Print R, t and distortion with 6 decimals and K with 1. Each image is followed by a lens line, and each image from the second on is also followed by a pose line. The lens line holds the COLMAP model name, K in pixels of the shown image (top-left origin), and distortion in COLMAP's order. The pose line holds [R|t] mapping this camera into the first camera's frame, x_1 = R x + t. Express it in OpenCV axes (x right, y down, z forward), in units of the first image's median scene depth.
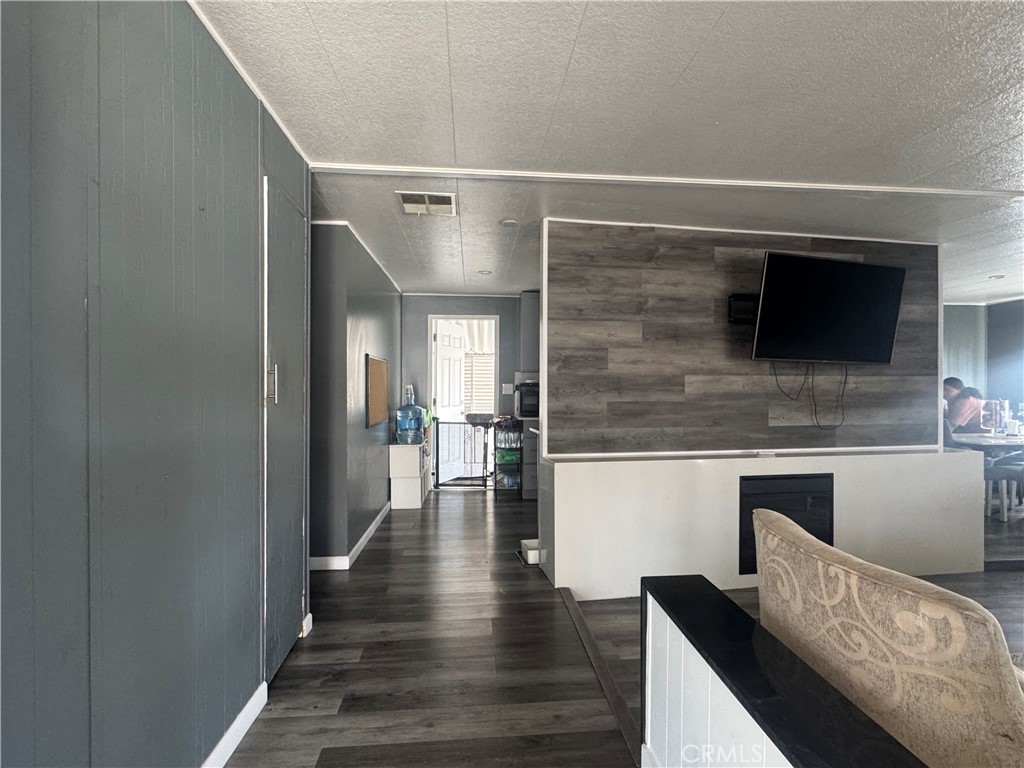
lens RADIAL K [[510.9, 0, 511.6], [0, 510.9, 385.7], [0, 0, 1]] dist [-0.005951, 0.001020]
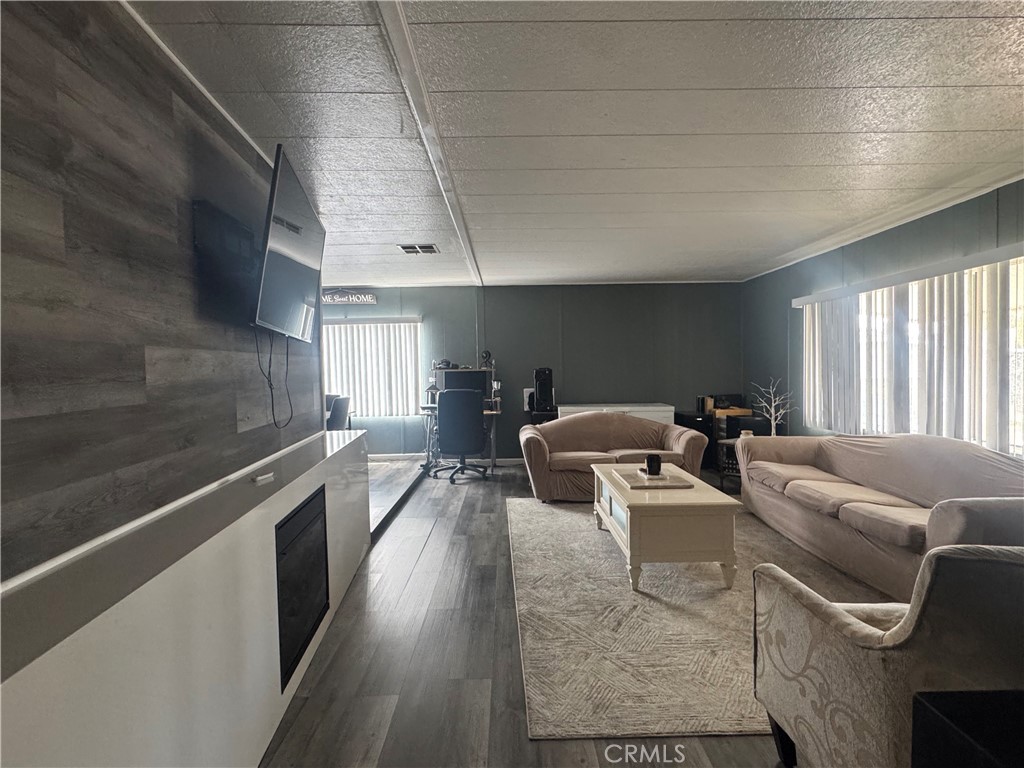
lens RADIAL K [[510.9, 0, 513.4], [0, 510.9, 385.1], [0, 0, 1]] dist [-0.005951, 0.001020]
pose [[0.064531, -0.040364, 0.997099, -0.090312], [0.018765, 0.999054, 0.039229, 0.002781], [-0.997739, 0.016179, 0.065227, 0.640063]]
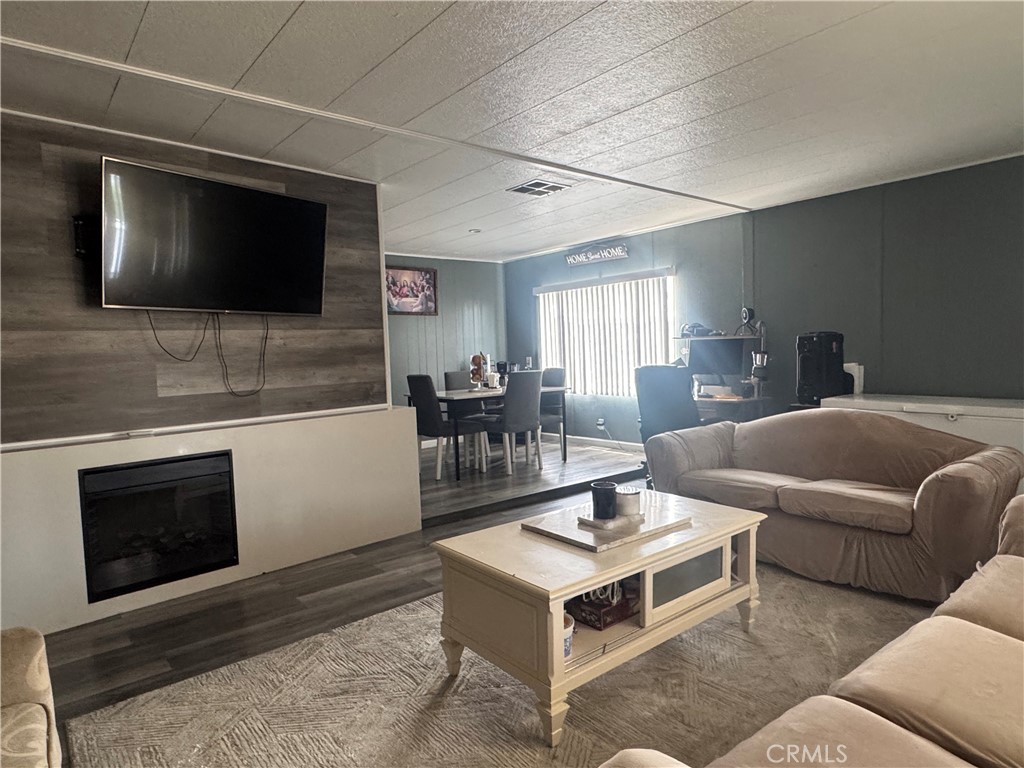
lens RADIAL K [[608.7, 0, 511.6], [0, 608.7, 389.6], [0, 0, 1]] dist [-0.006467, 0.001460]
pose [[0.819330, -0.068144, 0.569258, 0.431307], [0.036396, 0.997091, 0.066973, 0.027308], [-0.572166, -0.034155, 0.819426, -0.042698]]
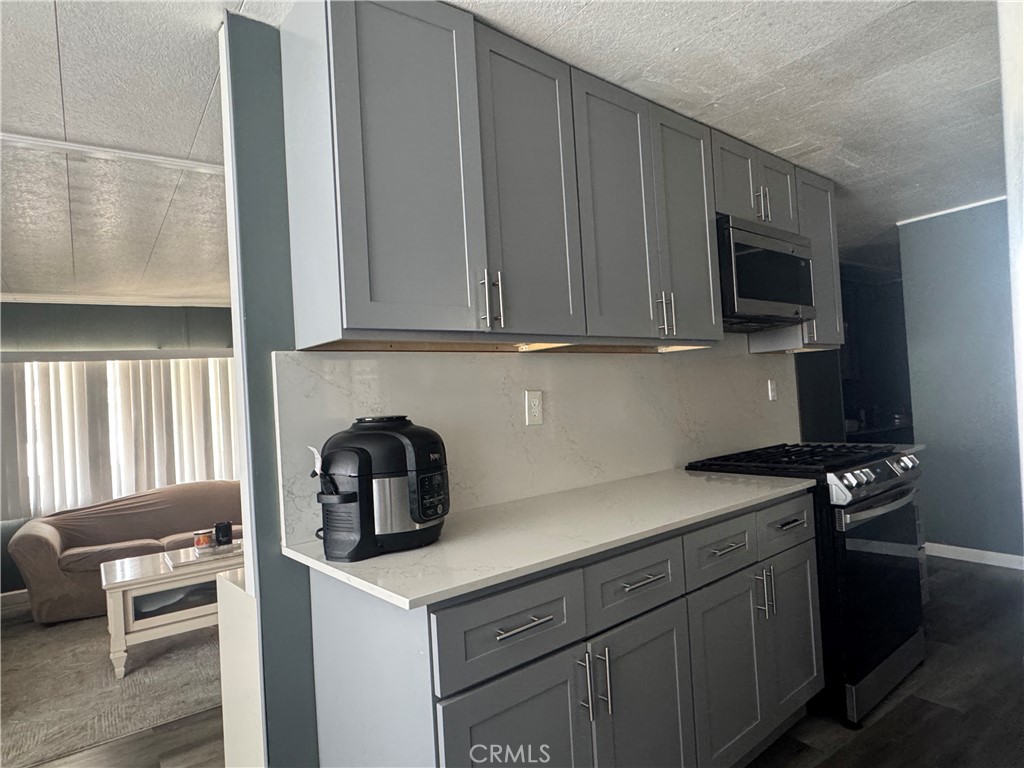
lens RADIAL K [[608.7, 0, 507.4], [0, 608.7, 384.8], [0, 0, 1]] dist [-0.006467, 0.001460]
pose [[-0.861467, 0.036128, -0.506527, 0.980633], [0.052547, 0.998453, -0.018153, -0.022731], [0.505088, -0.042255, -0.862033, 1.623235]]
